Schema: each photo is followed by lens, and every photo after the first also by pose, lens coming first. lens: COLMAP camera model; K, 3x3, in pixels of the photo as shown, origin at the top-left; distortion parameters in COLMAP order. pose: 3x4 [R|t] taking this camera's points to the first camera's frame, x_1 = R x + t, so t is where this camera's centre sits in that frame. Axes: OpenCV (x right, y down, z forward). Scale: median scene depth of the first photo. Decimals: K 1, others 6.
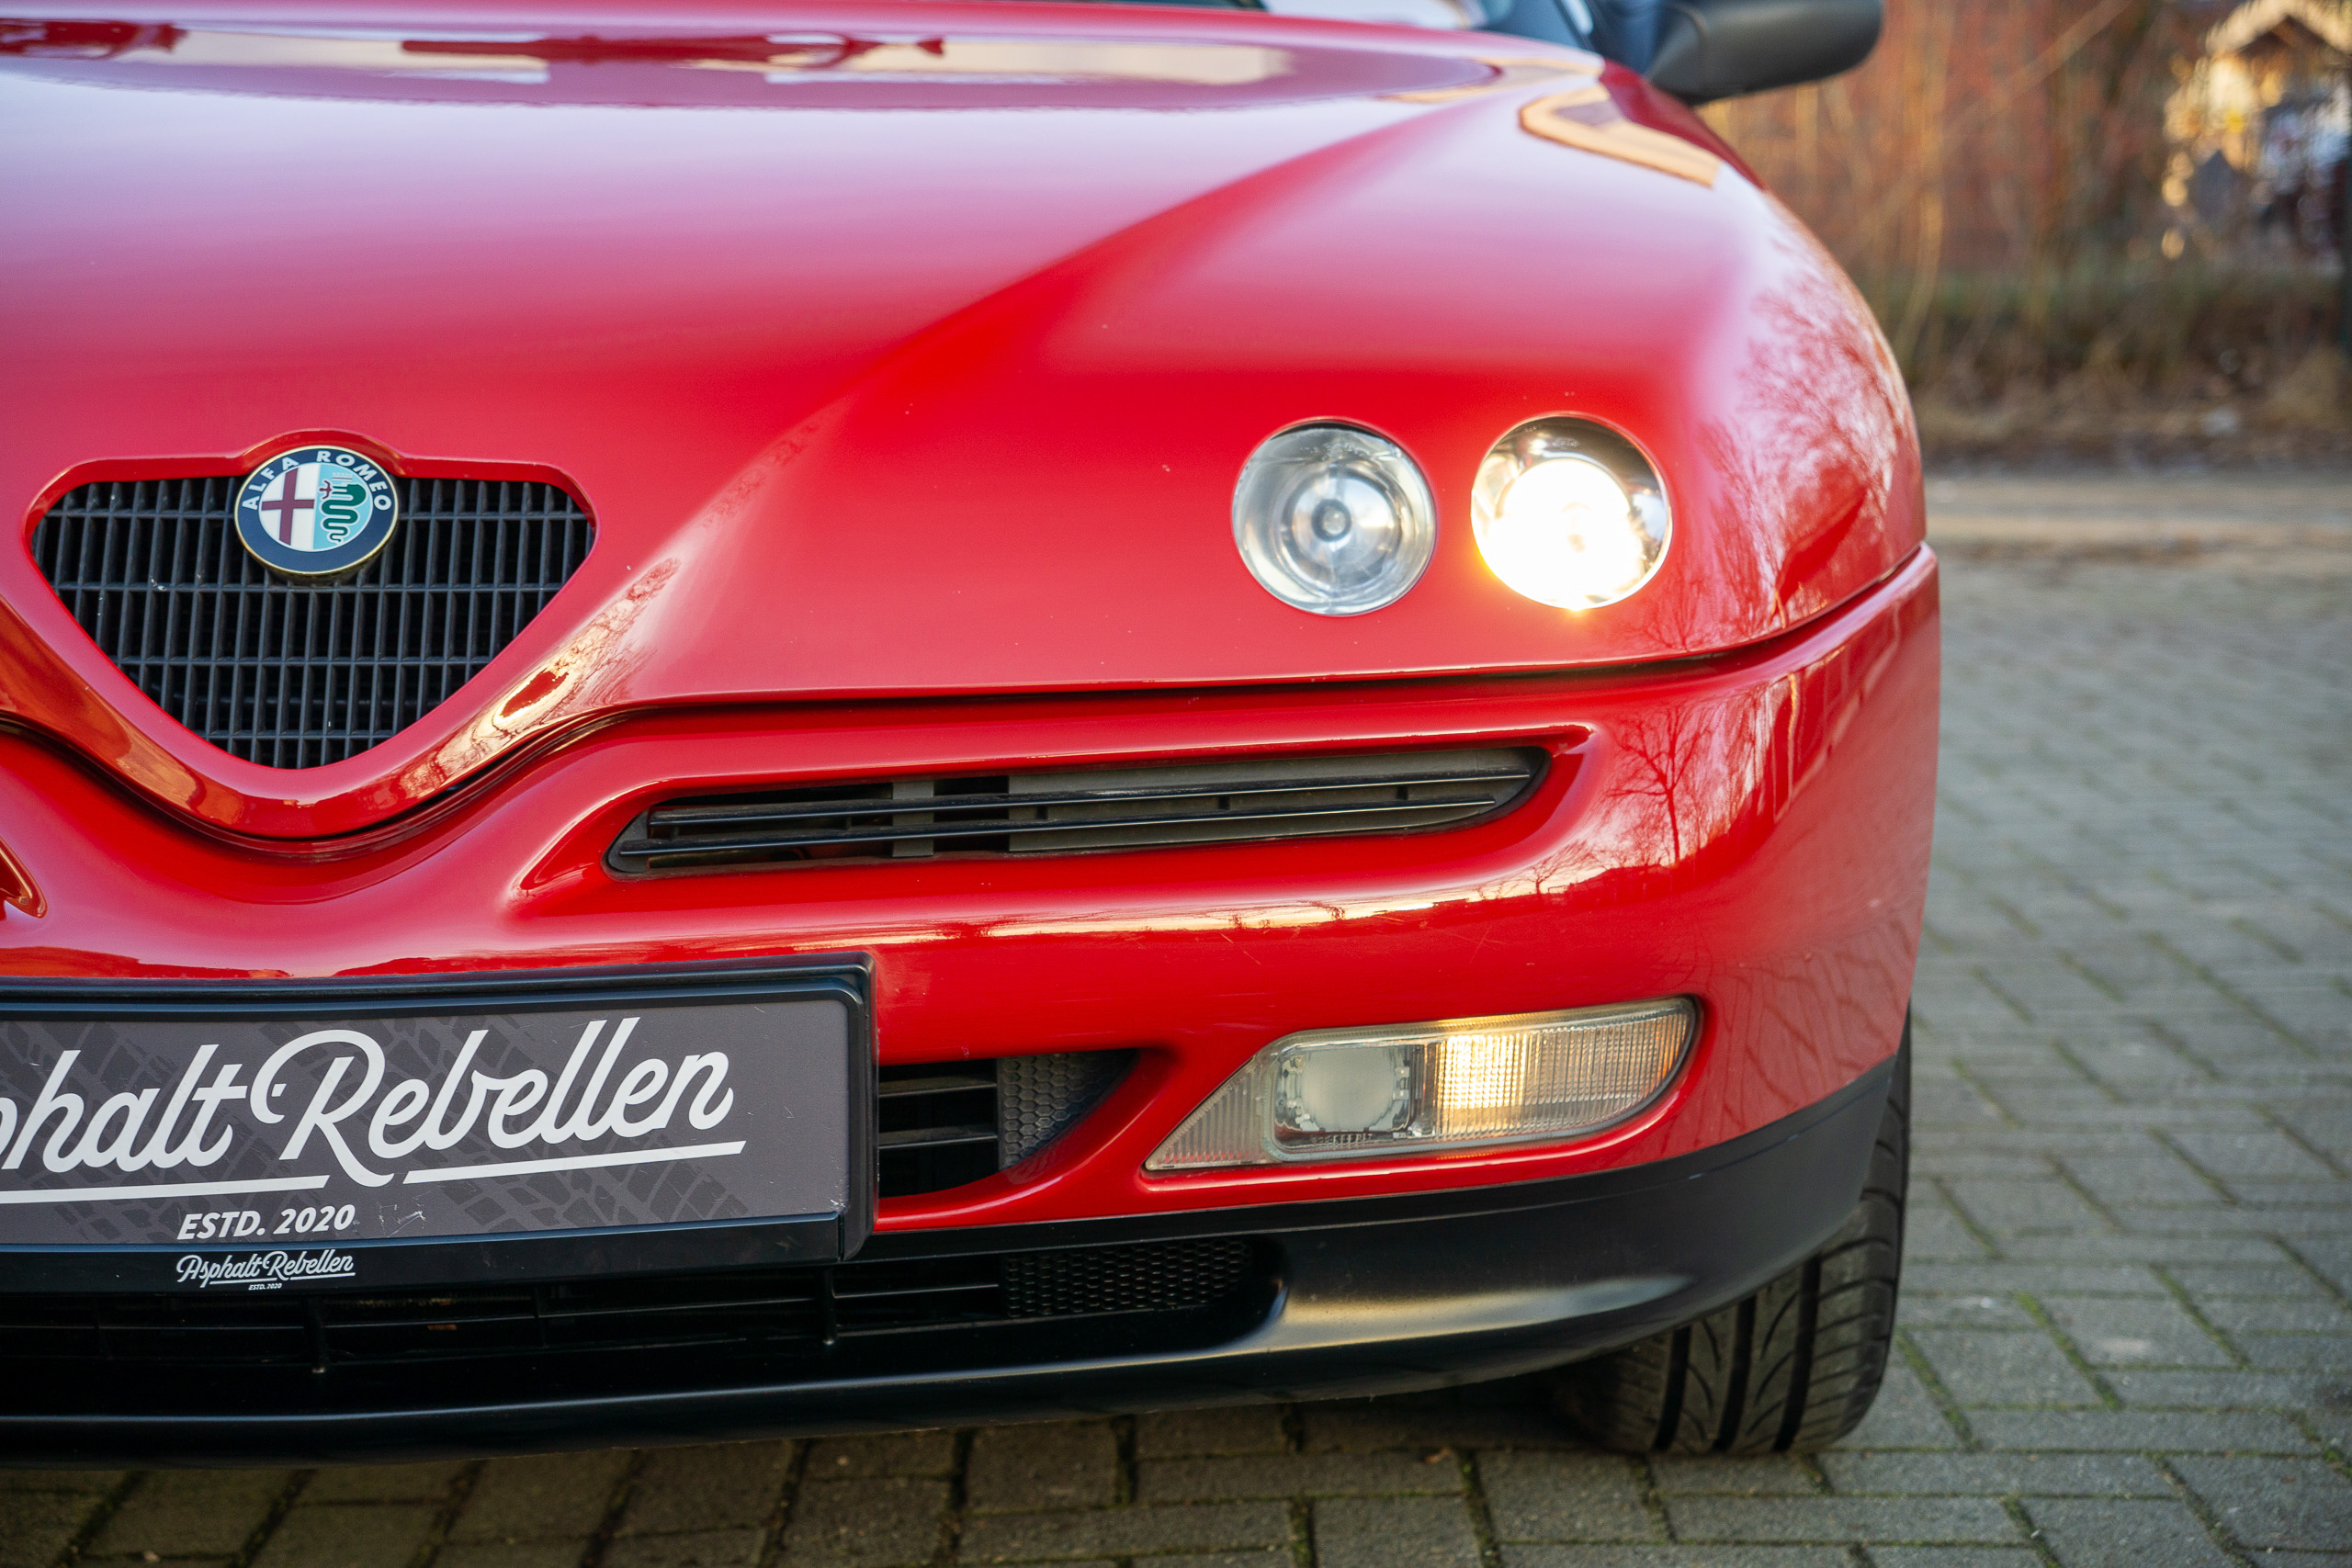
lens RADIAL K [[5090.3, 0, 1171.2], [0, 5090.3, 732.9], [0, 0, 1]] dist [0.666461, 0.790609]
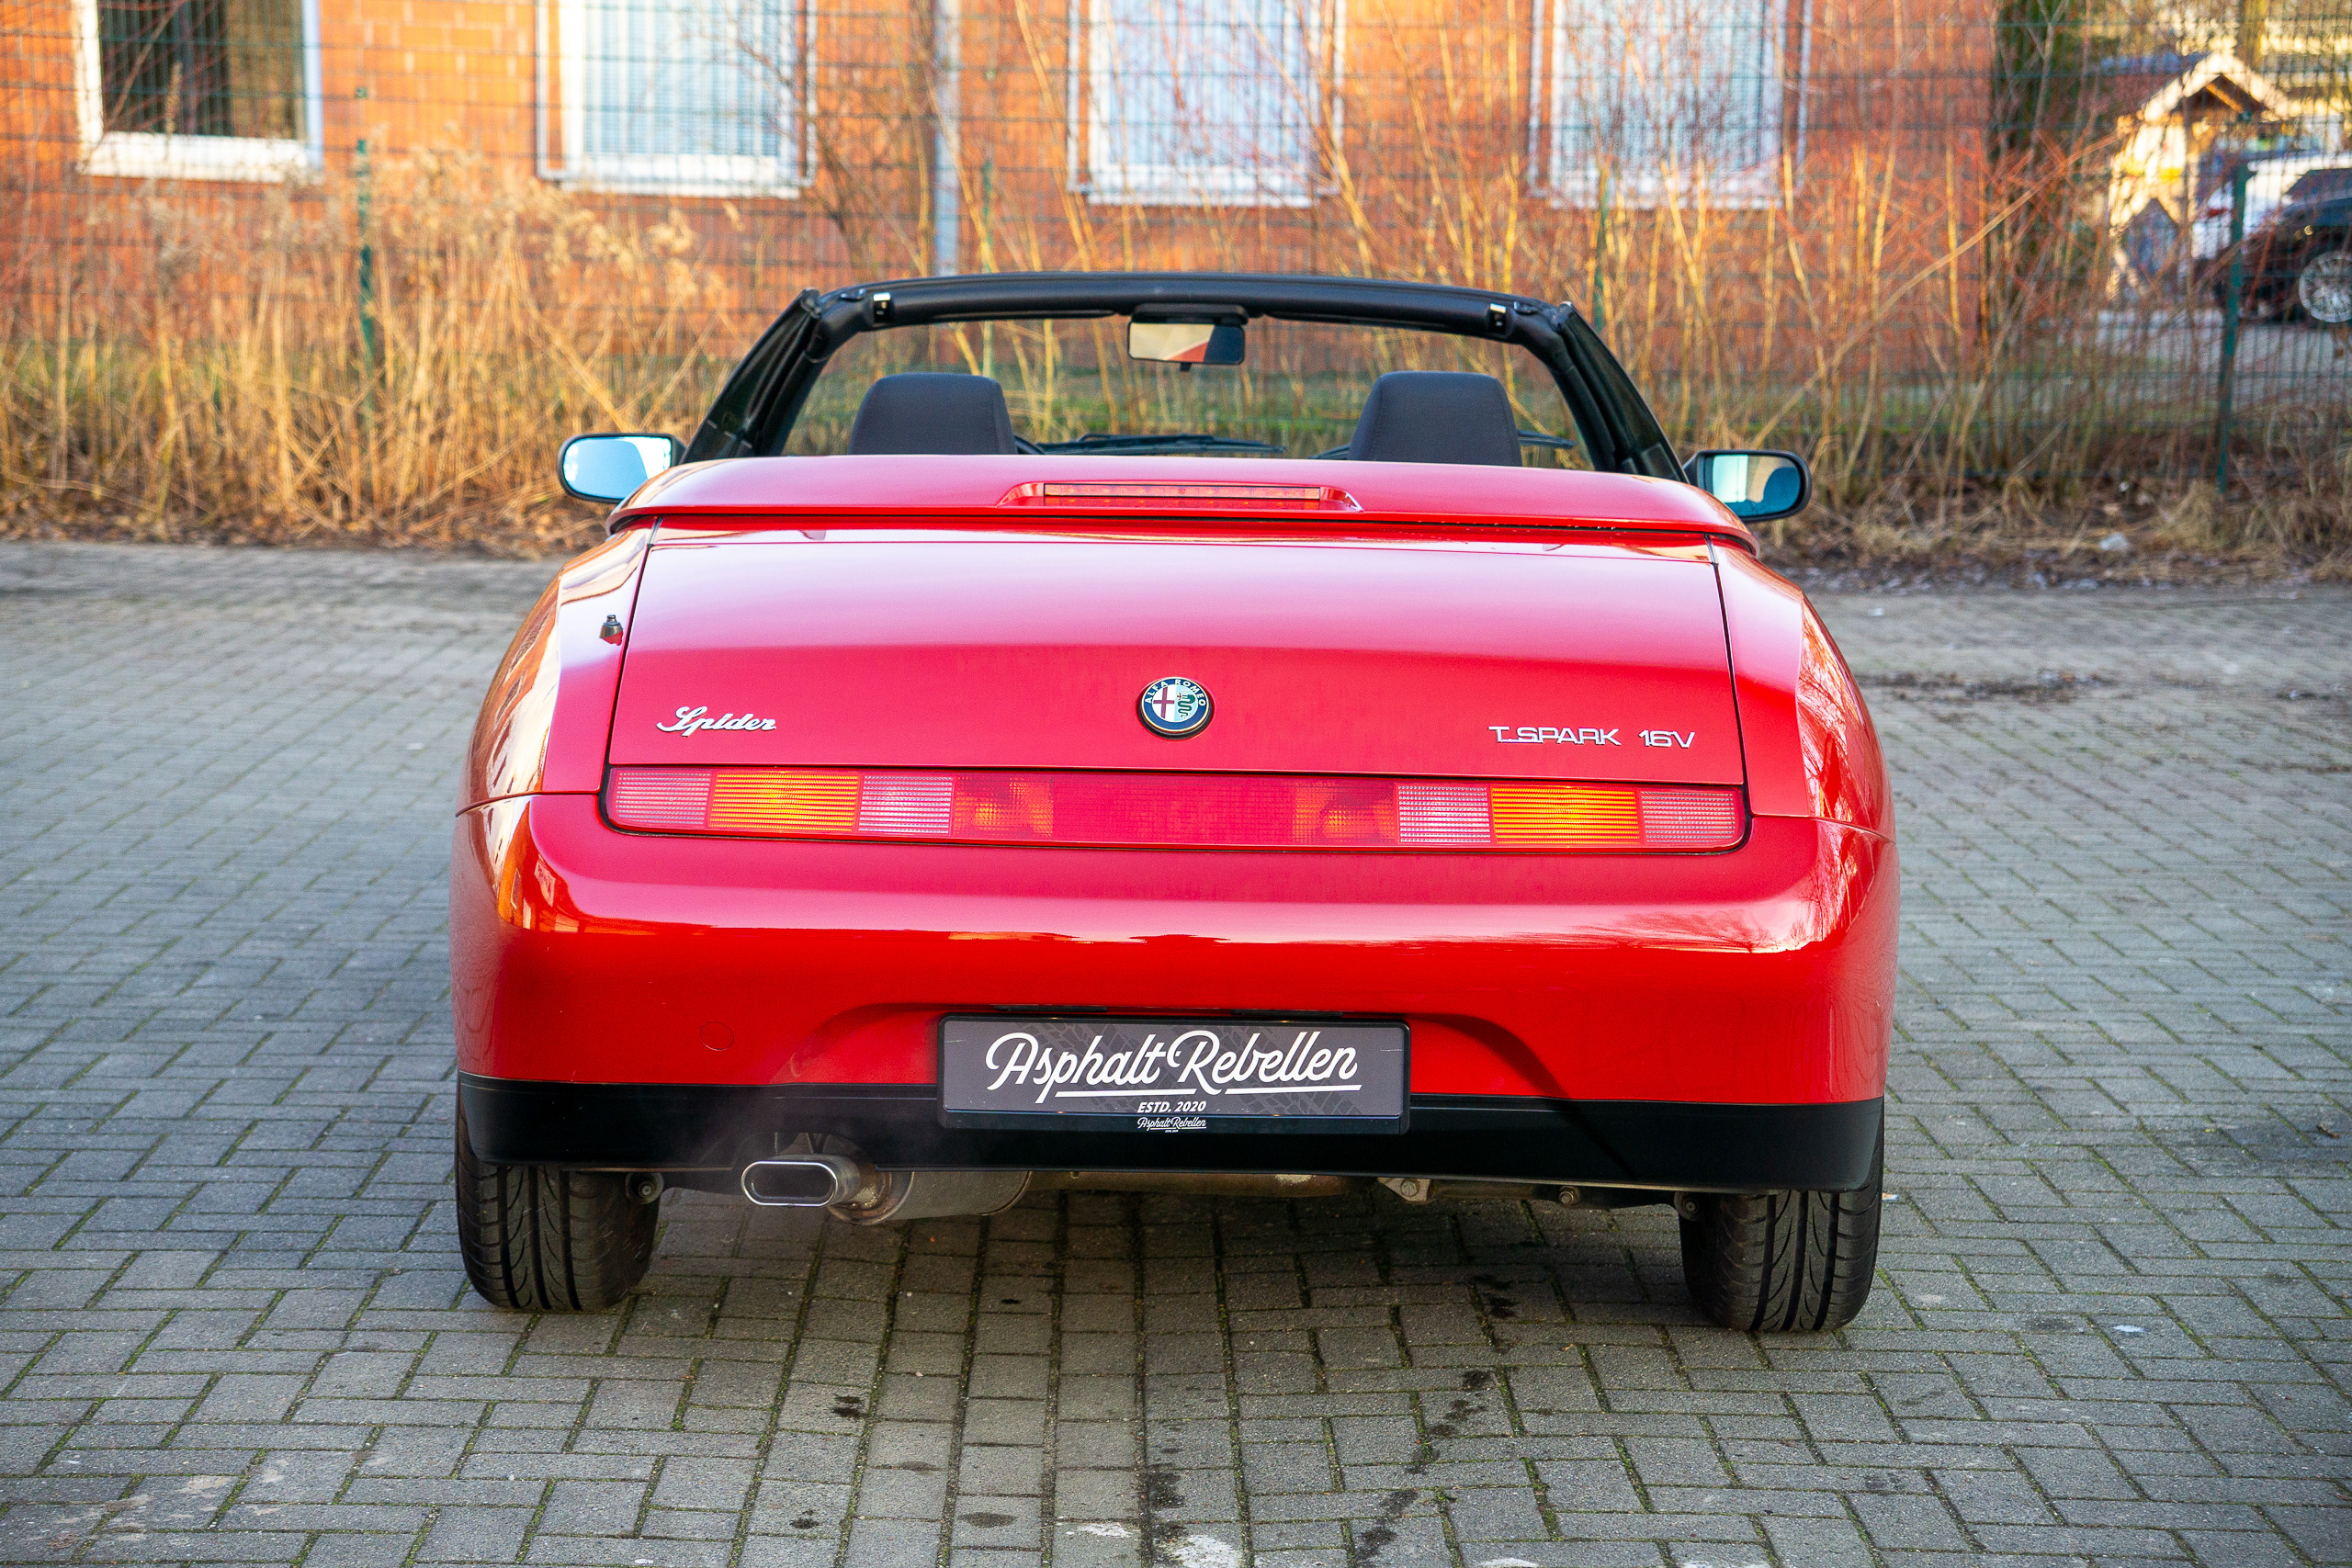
lens RADIAL K [[5090.3, 0, 1171.2], [0, 5090.3, 732.9], [0, 0, 1]] dist [0.666461, 0.790609]
pose [[0.999744, 0.020600, 0.009382, -0.149189], [-0.020645, 0.999776, 0.004690, -0.118525], [-0.009284, -0.004882, 0.999945, -1.151195]]
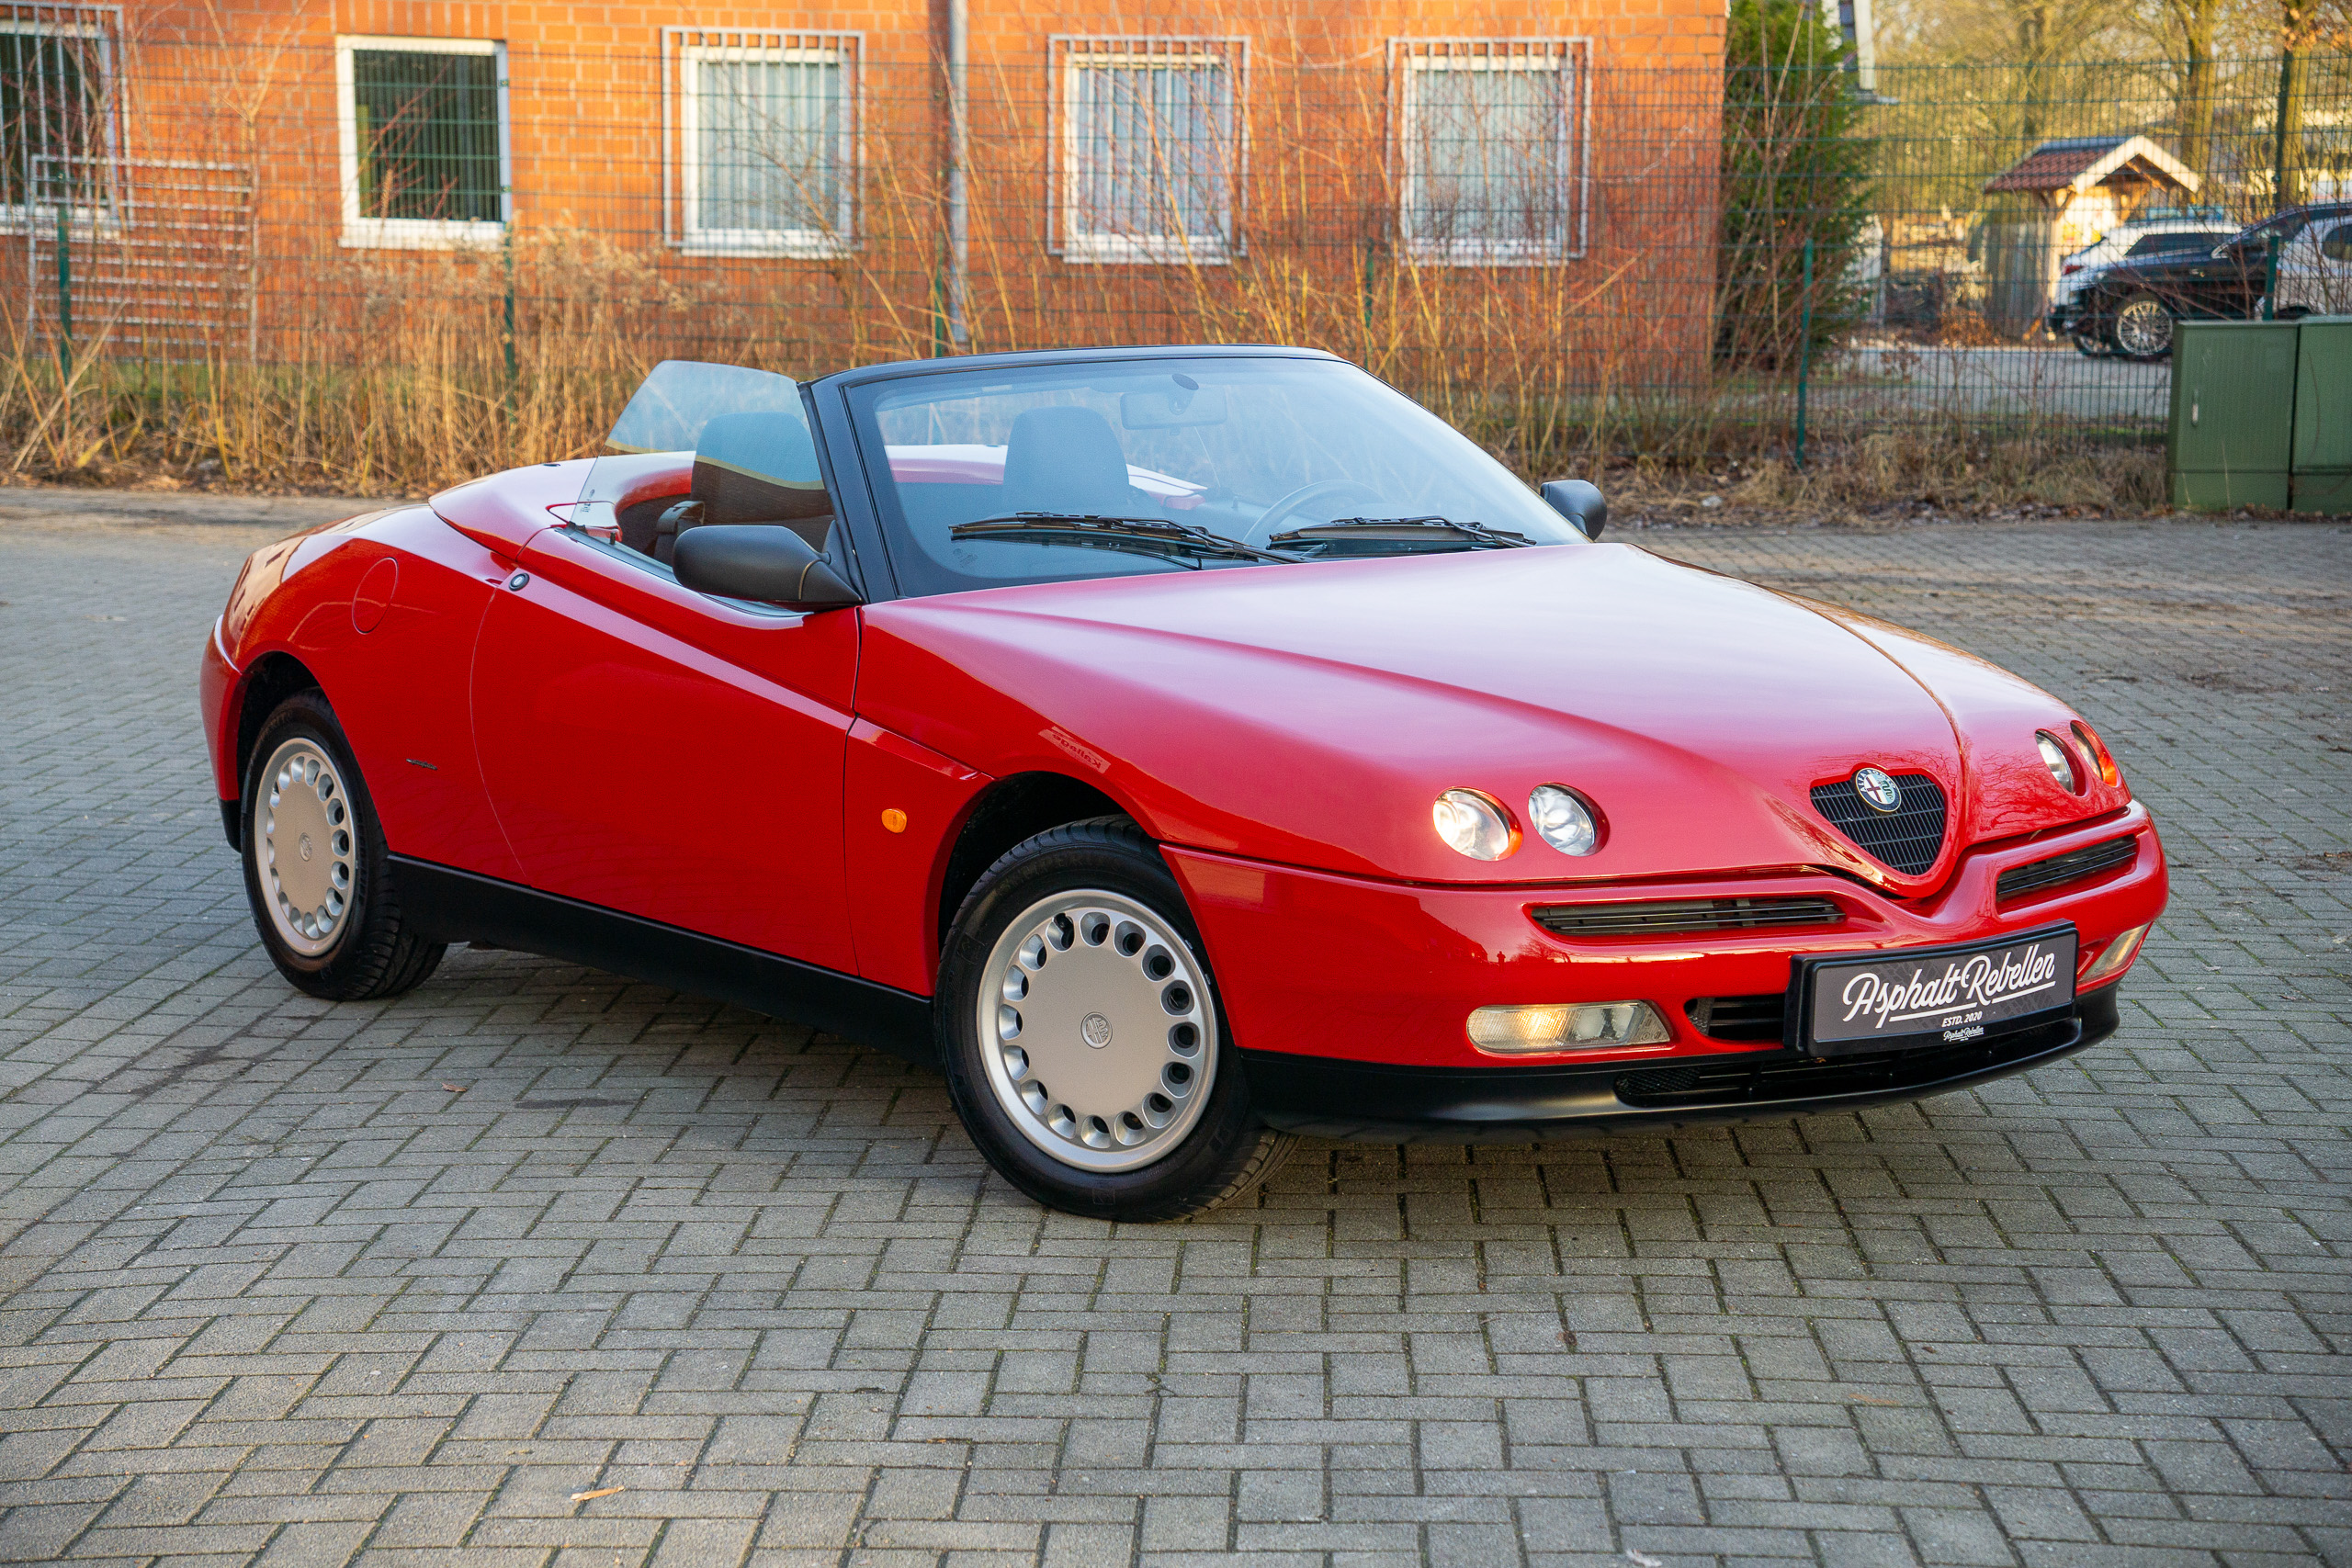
lens RADIAL K [[4549.5, 0, 1176.0], [0, 4549.5, 784.0], [0, 0, 1]] dist [0.498304, 0.020271]
pose [[0.998725, 0.023236, -0.044814, 0.643607], [-0.022526, 0.999613, 0.016295, 0.082091], [0.045175, -0.015265, 0.998862, -3.346092]]
